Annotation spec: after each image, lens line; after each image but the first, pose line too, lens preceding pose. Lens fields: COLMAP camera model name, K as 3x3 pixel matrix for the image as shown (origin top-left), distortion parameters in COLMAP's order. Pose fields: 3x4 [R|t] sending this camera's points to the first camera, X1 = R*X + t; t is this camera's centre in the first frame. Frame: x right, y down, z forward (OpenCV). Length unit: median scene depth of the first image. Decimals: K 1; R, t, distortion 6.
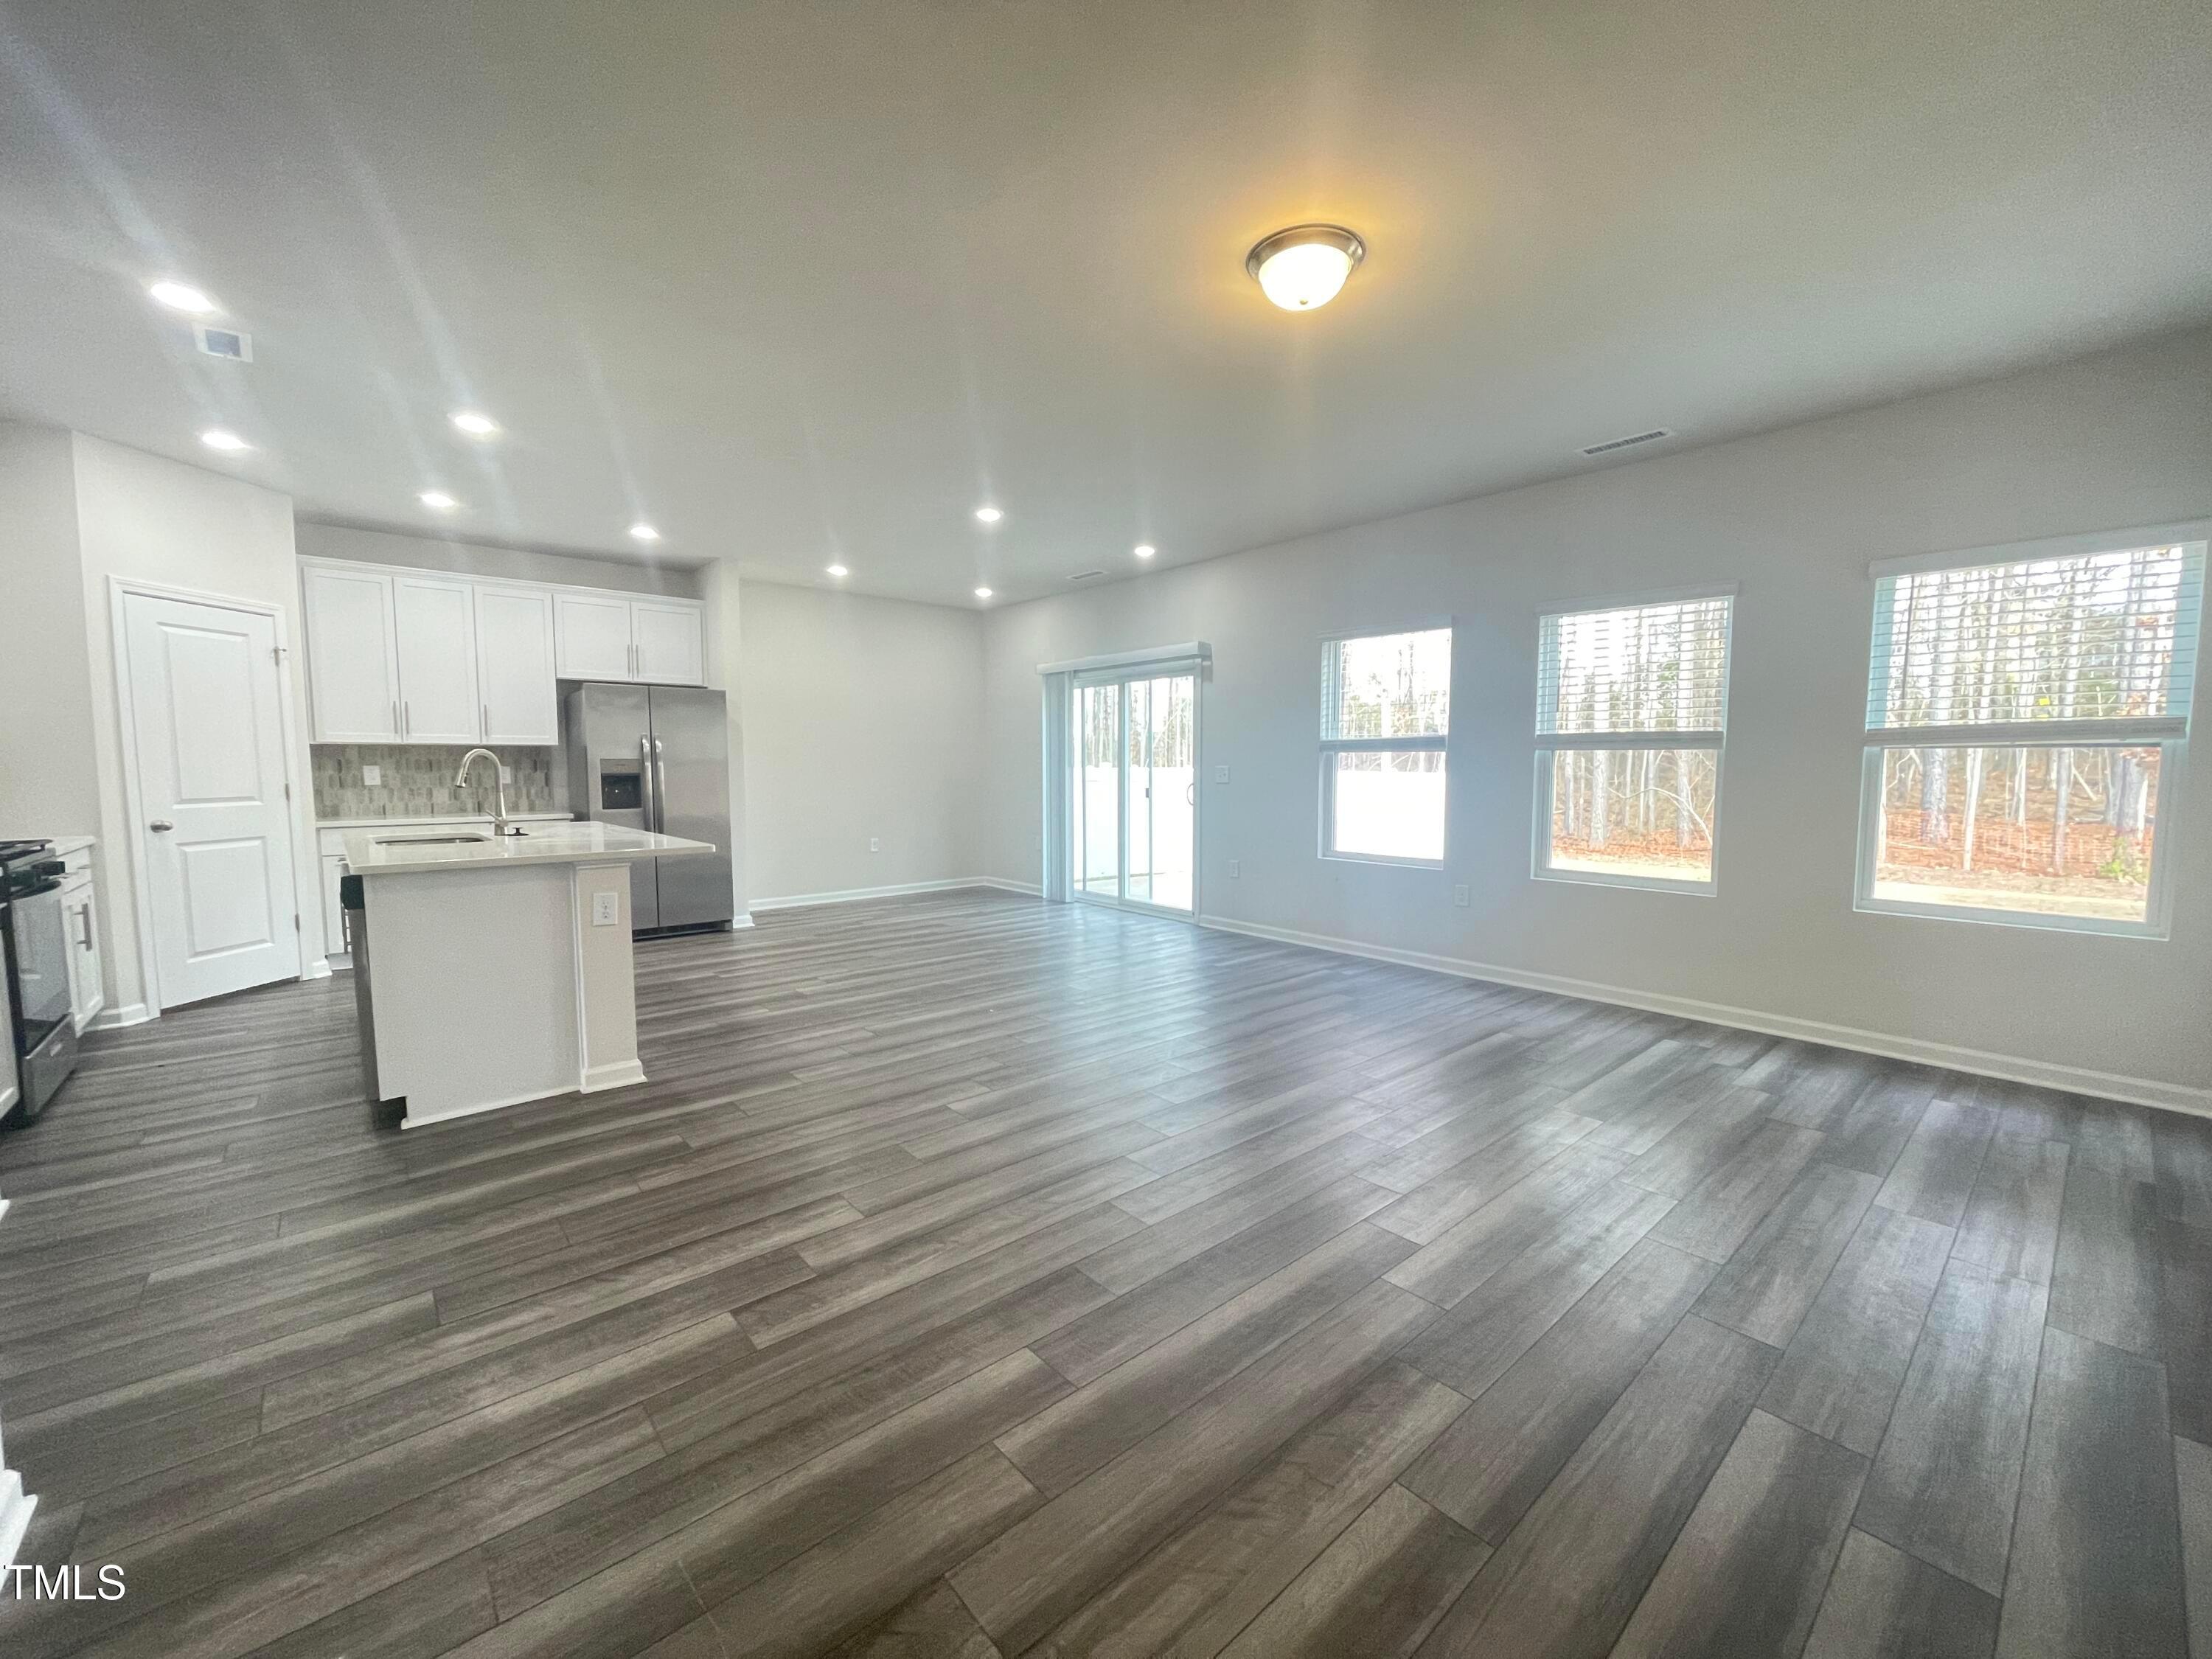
lens RADIAL K [[893.8, 0, 1117.2], [0, 893.8, 829.9], [0, 0, 1]] dist [-0.001163, 0.000255]
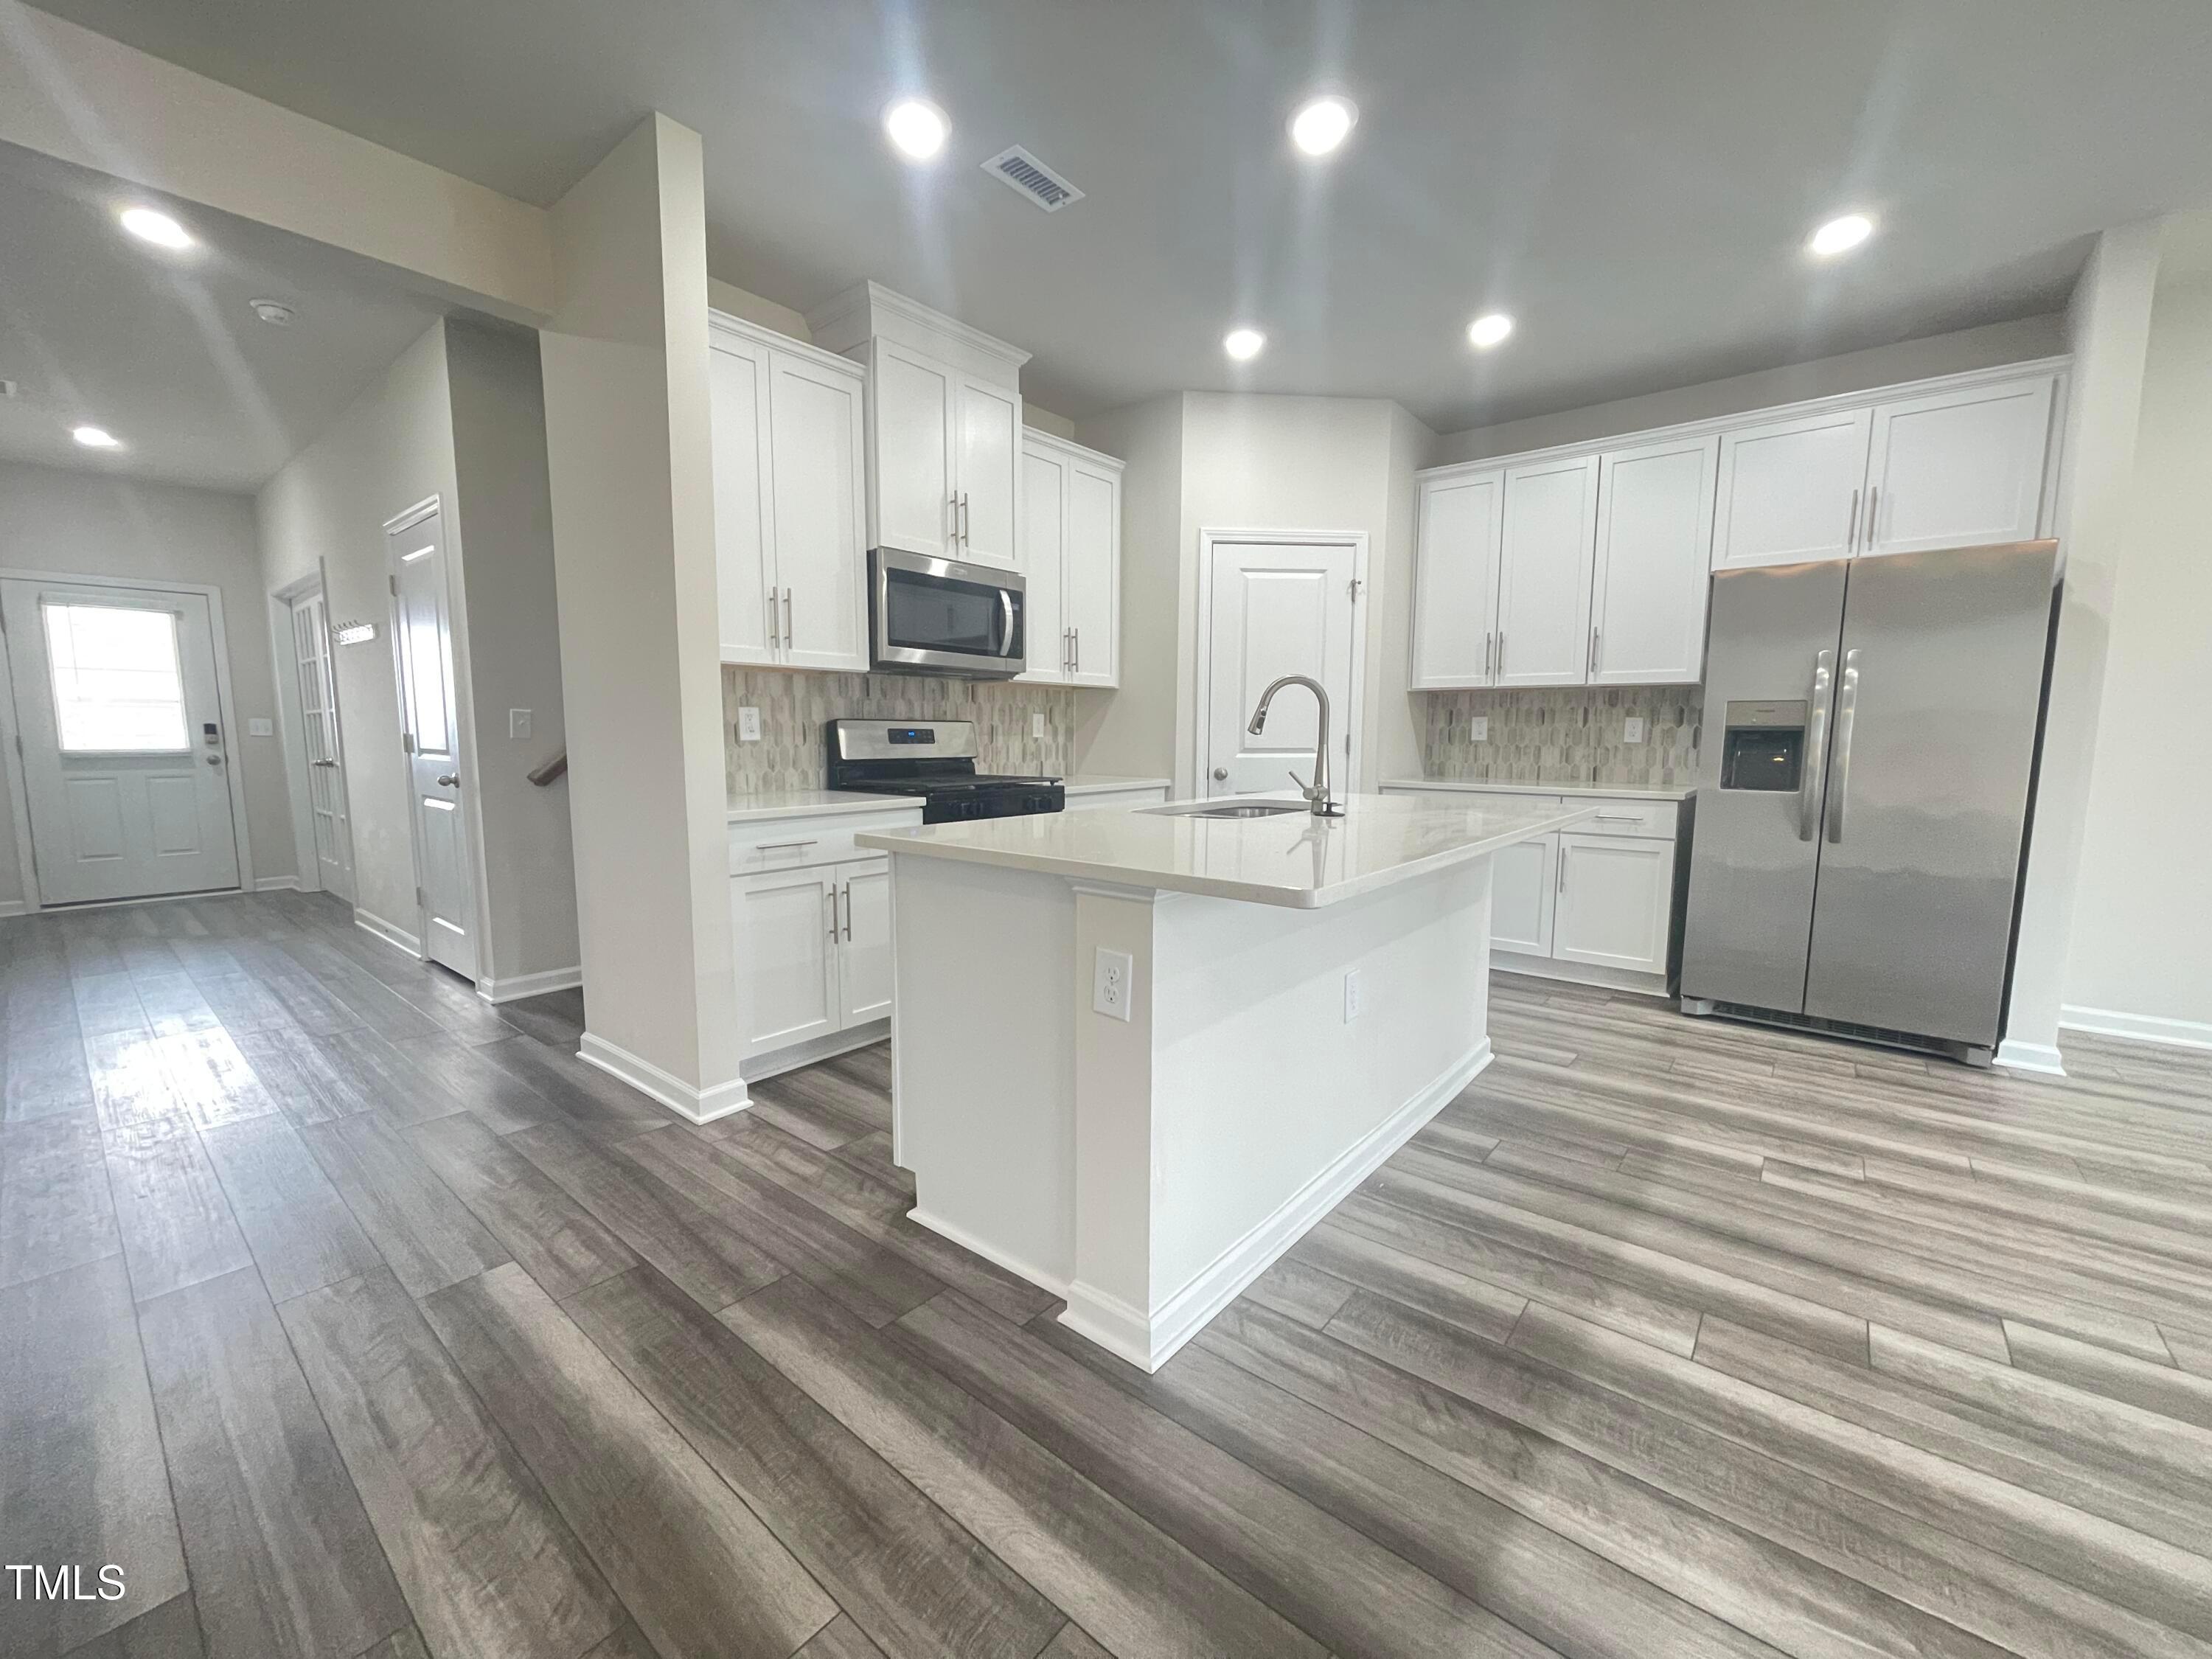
lens RADIAL K [[893.8, 0, 1117.2], [0, 893.8, 829.9], [0, 0, 1]] dist [-0.001163, 0.000255]
pose [[0.152354, 0.110060, -0.982179, -0.068868], [-0.079563, 0.991921, 0.098810, -0.023734], [0.985118, 0.063091, 0.159880, 0.552868]]
